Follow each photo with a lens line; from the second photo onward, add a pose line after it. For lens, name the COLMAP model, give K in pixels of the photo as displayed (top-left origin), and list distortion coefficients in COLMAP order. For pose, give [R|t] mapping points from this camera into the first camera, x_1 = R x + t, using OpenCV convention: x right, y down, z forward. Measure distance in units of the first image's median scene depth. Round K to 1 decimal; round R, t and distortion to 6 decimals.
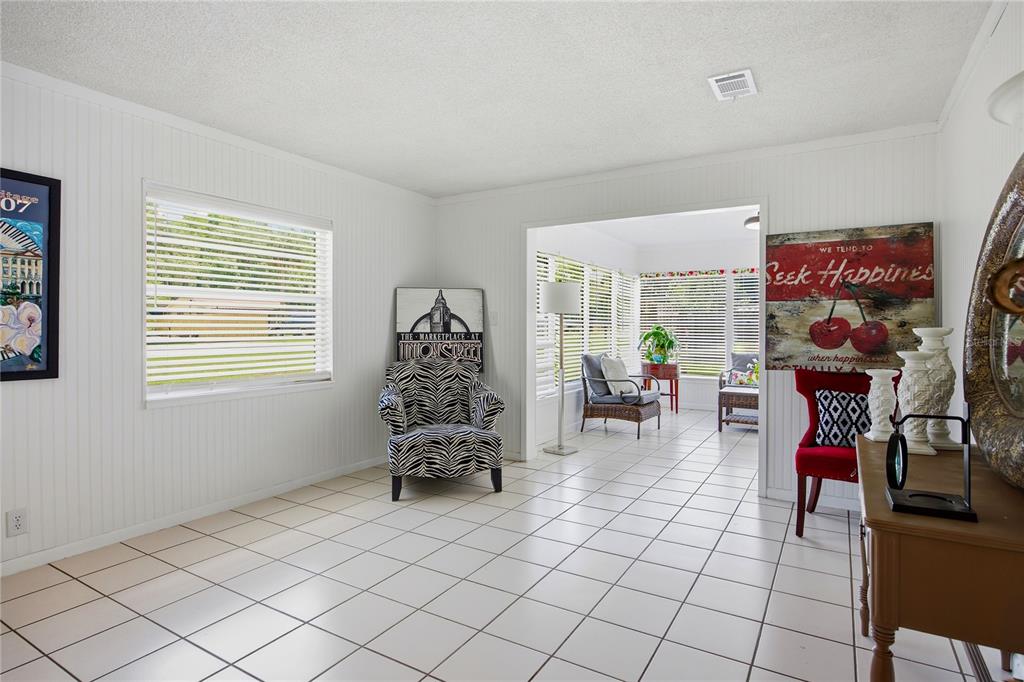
lens RADIAL K [[557.0, 0, 517.2], [0, 557.0, 322.8], [0, 0, 1]] dist [0.011365, -0.000053]
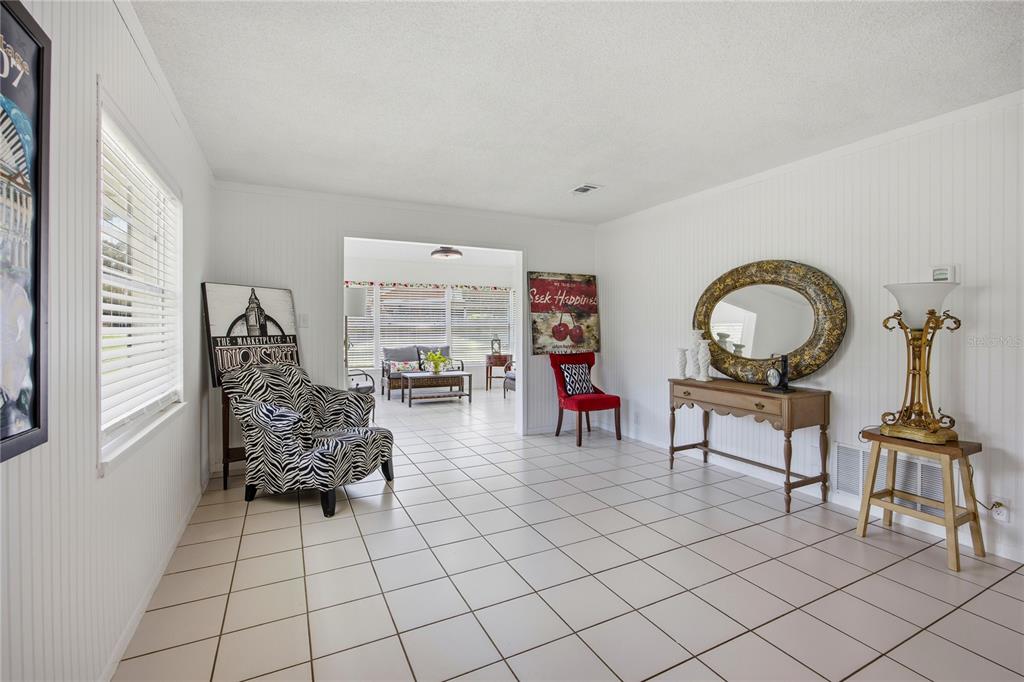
lens RADIAL K [[455.8, 0, 518.8], [0, 455.8, 328.1], [0, 0, 1]] dist [-0.014468, 0.005809]
pose [[0.538056, -0.004183, 0.842899, -0.619643], [-0.005682, 0.999947, 0.008590, -0.004678], [-0.842890, -0.009412, 0.538004, 0.293055]]
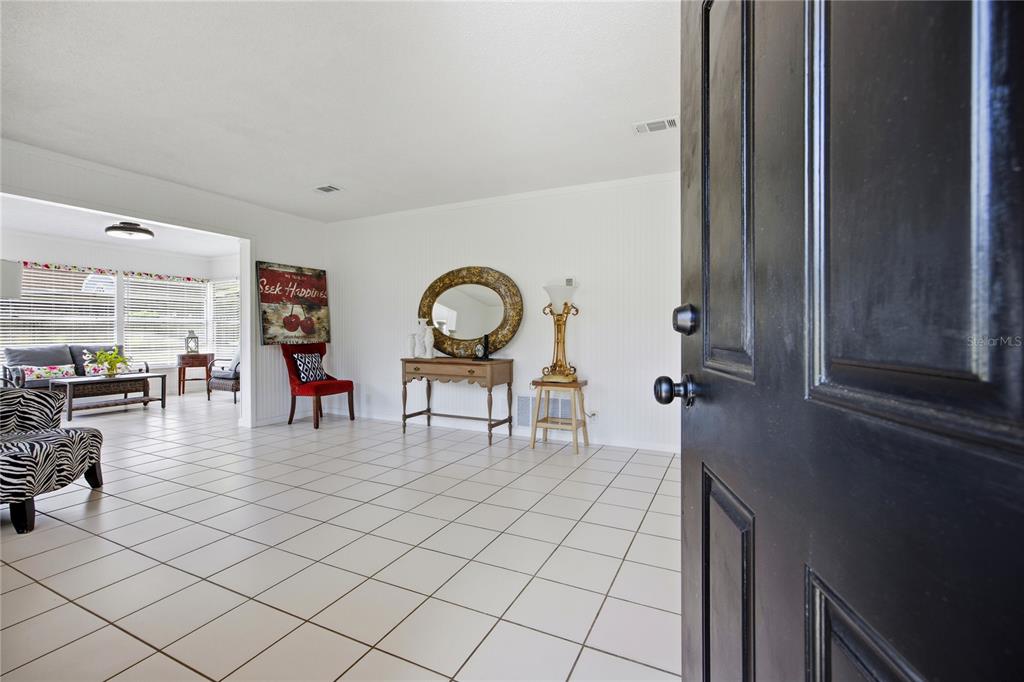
lens RADIAL K [[446.4, 0, 504.7], [0, 446.4, 332.2], [0, 0, 1]] dist [0.003254, 0.002303]
pose [[-0.051936, -0.004466, 0.998640, -0.785543], [-0.005622, 0.999975, 0.004179, 0.033537], [-0.998635, -0.005398, -0.051960, 0.336919]]
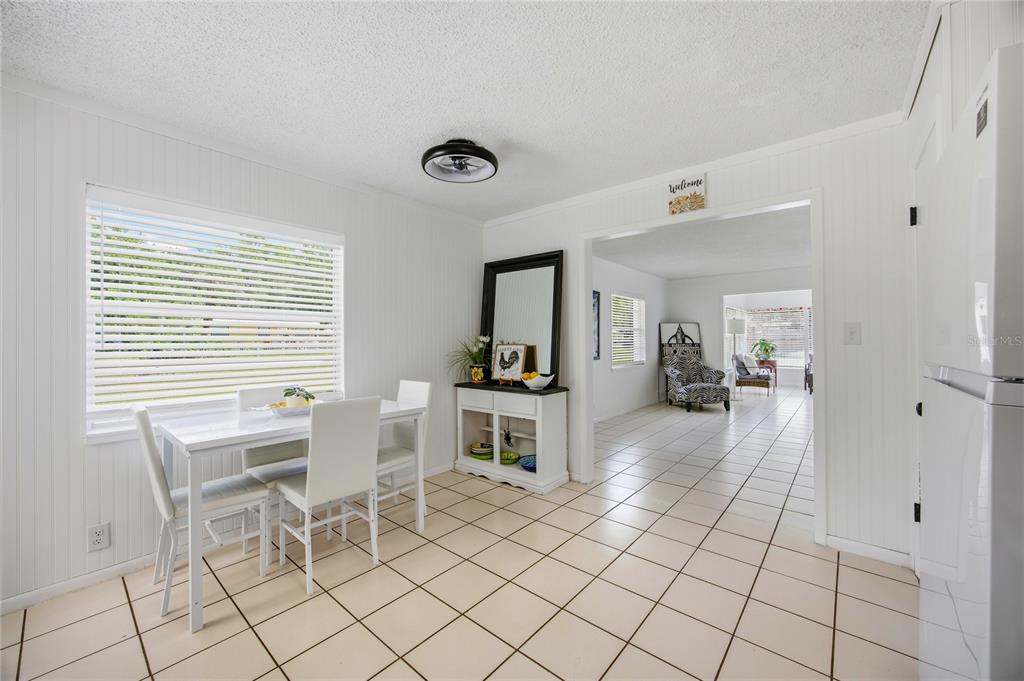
lens RADIAL K [[391.2, 0, 511.8], [0, 391.2, 336.9], [0, 0, 1]] dist [-0.011903, -0.000186]
pose [[0.983184, -0.006262, -0.182509, -0.599761], [0.006876, 0.999973, 0.002730, -0.019567], [0.182487, -0.003939, 0.983200, -0.744082]]
